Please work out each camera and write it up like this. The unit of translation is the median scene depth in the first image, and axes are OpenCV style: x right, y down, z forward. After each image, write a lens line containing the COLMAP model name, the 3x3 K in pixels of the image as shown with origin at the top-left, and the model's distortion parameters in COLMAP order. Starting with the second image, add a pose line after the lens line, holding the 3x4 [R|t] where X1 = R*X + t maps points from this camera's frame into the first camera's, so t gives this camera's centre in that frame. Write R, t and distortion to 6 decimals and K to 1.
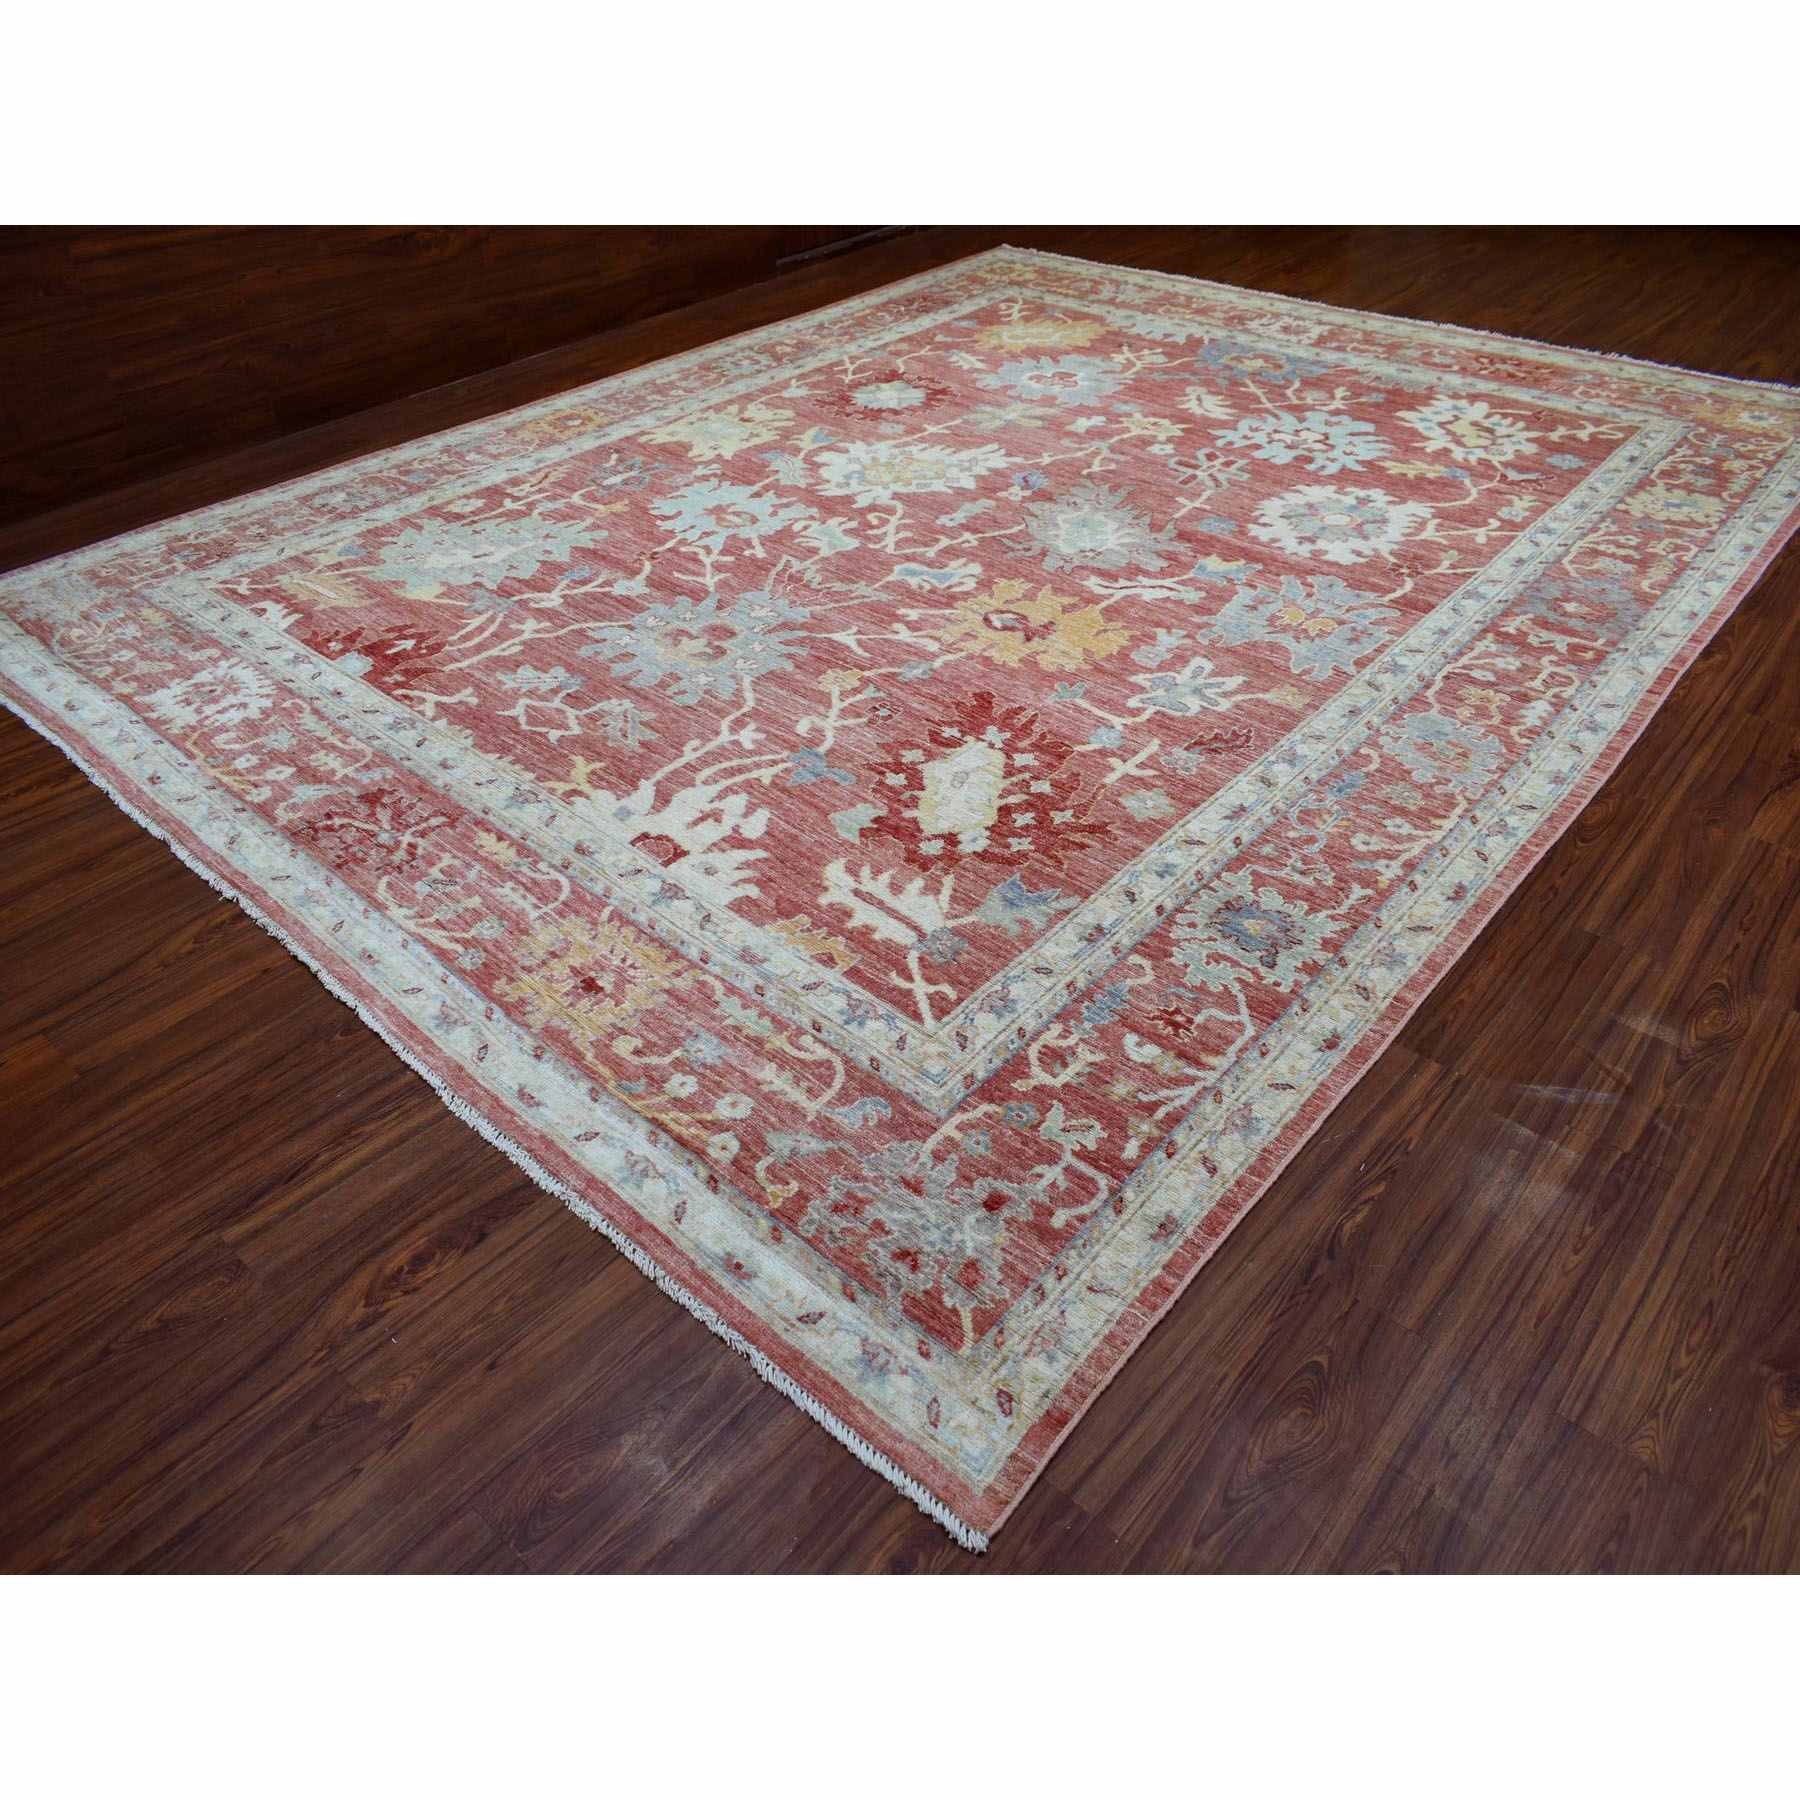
lens RADIAL K [[1123.4, 0, 900.0], [0, 1123.4, 900.0], [0, 0, 1]] dist [-0.014382, 0.002394]
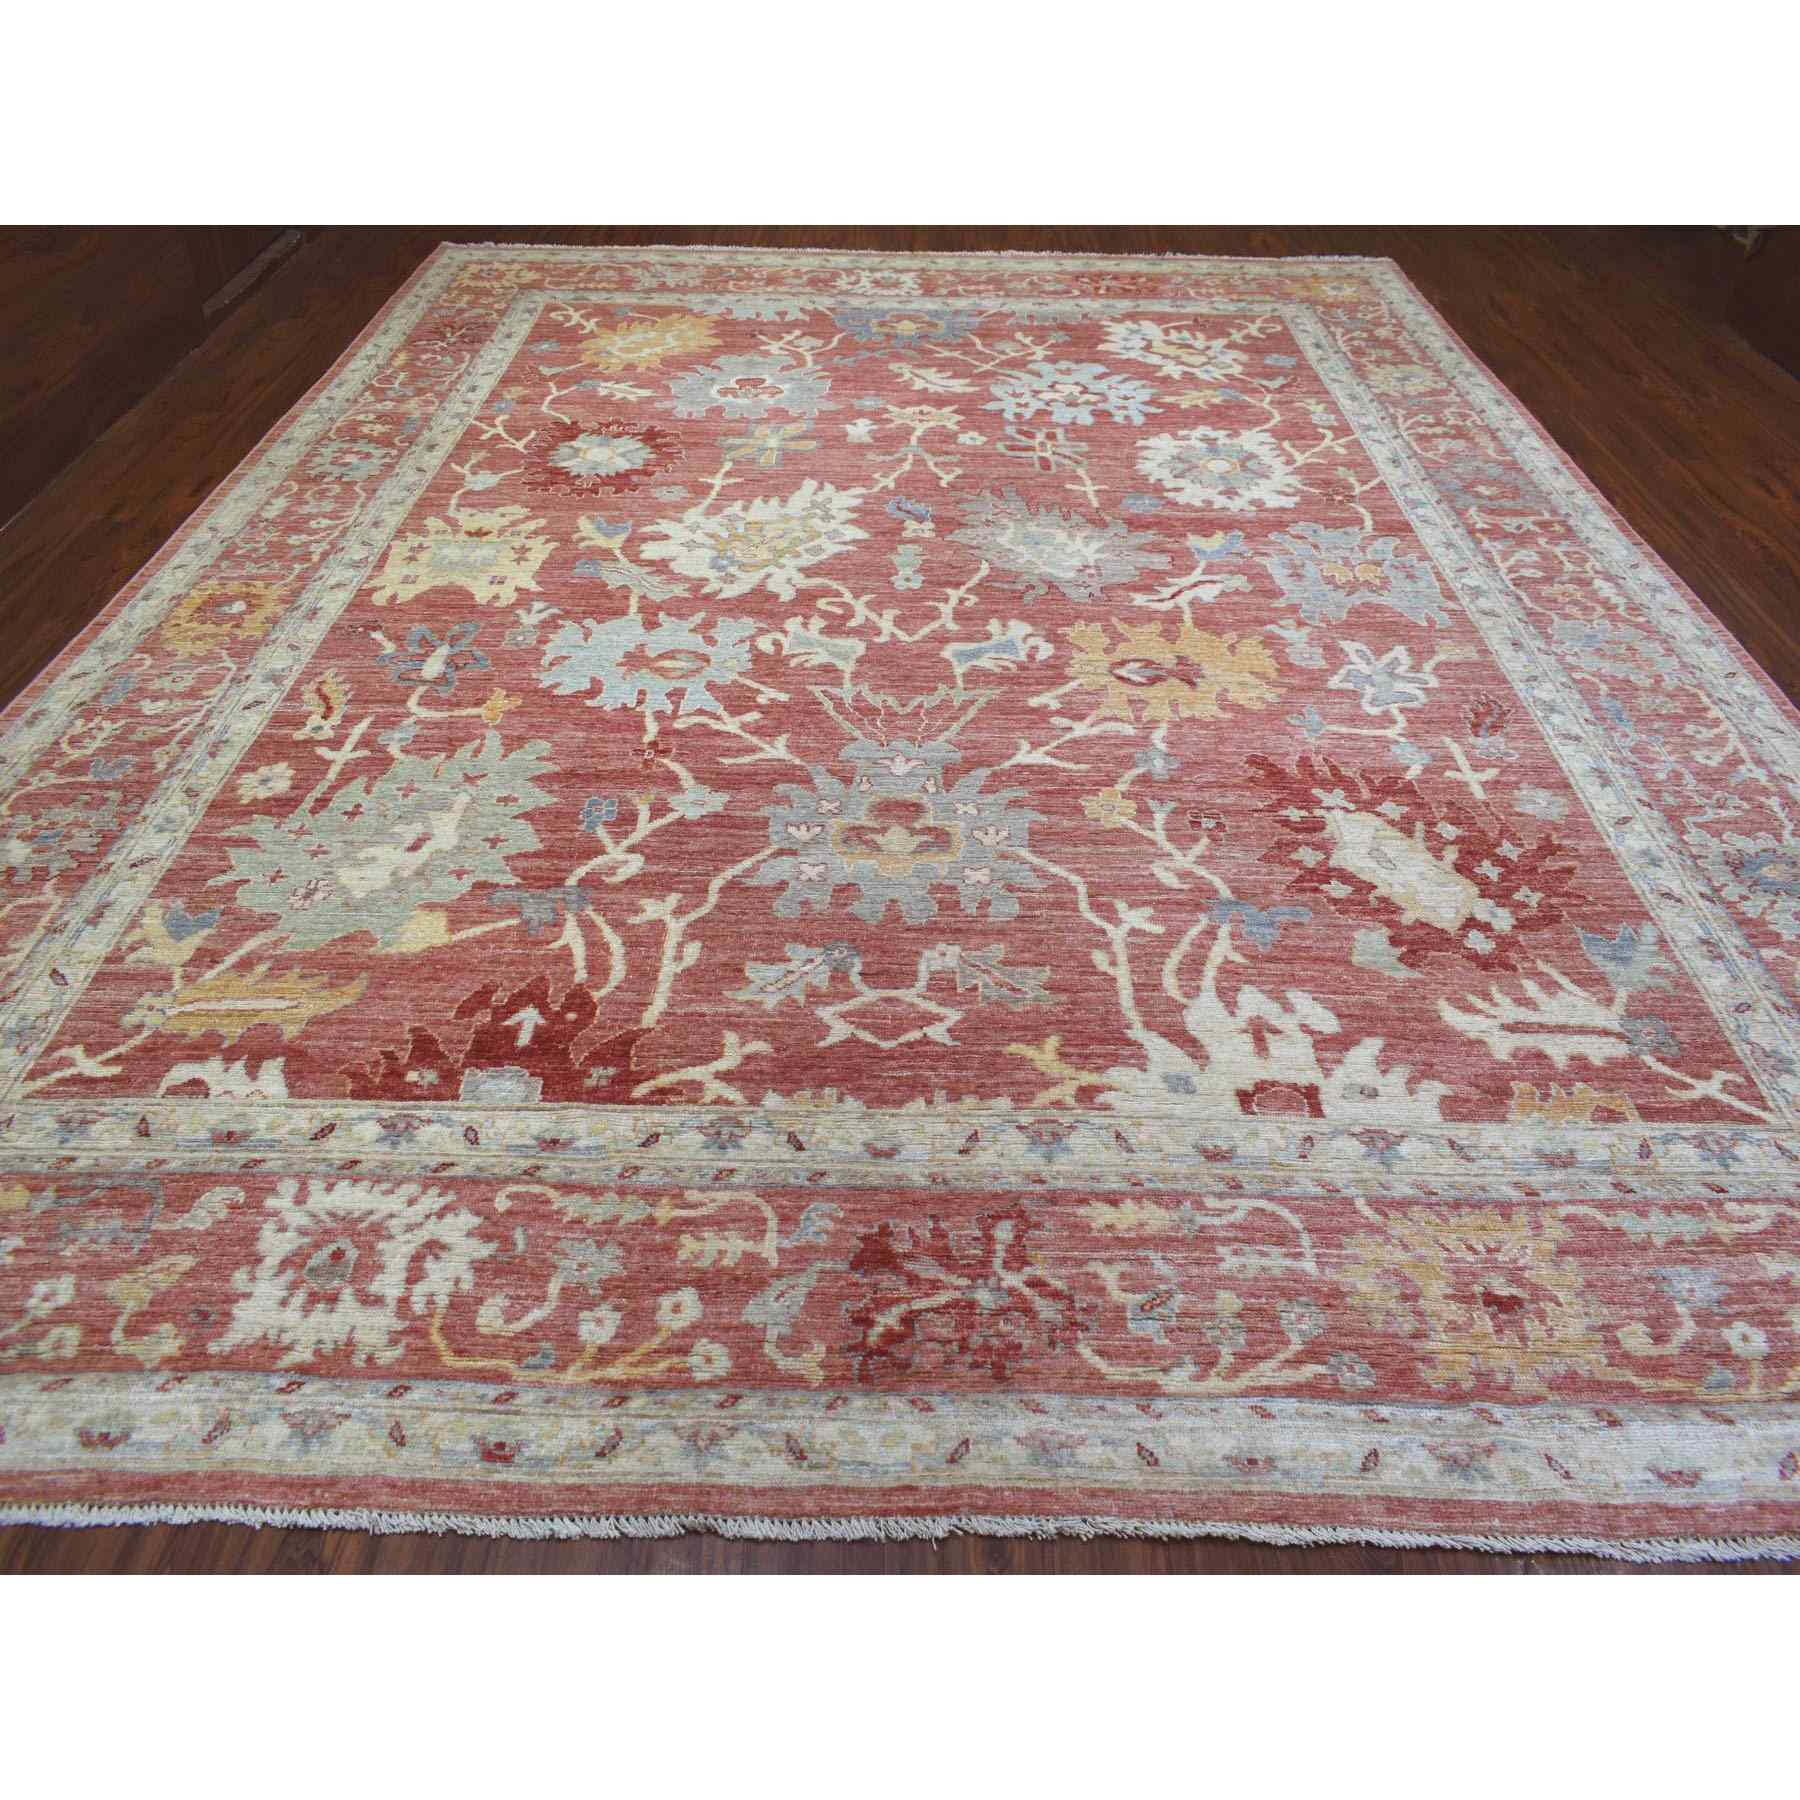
lens RADIAL K [[1123.4, 0, 900.0], [0, 1123.4, 900.0], [0, 0, 1]] dist [-0.014382, 0.002394]
pose [[0.776163, -0.430536, 0.460662, -0.509551], [0.409673, 0.899712, 0.150621, -0.281237], [-0.479311, 0.071815, 0.874702, 0.308711]]
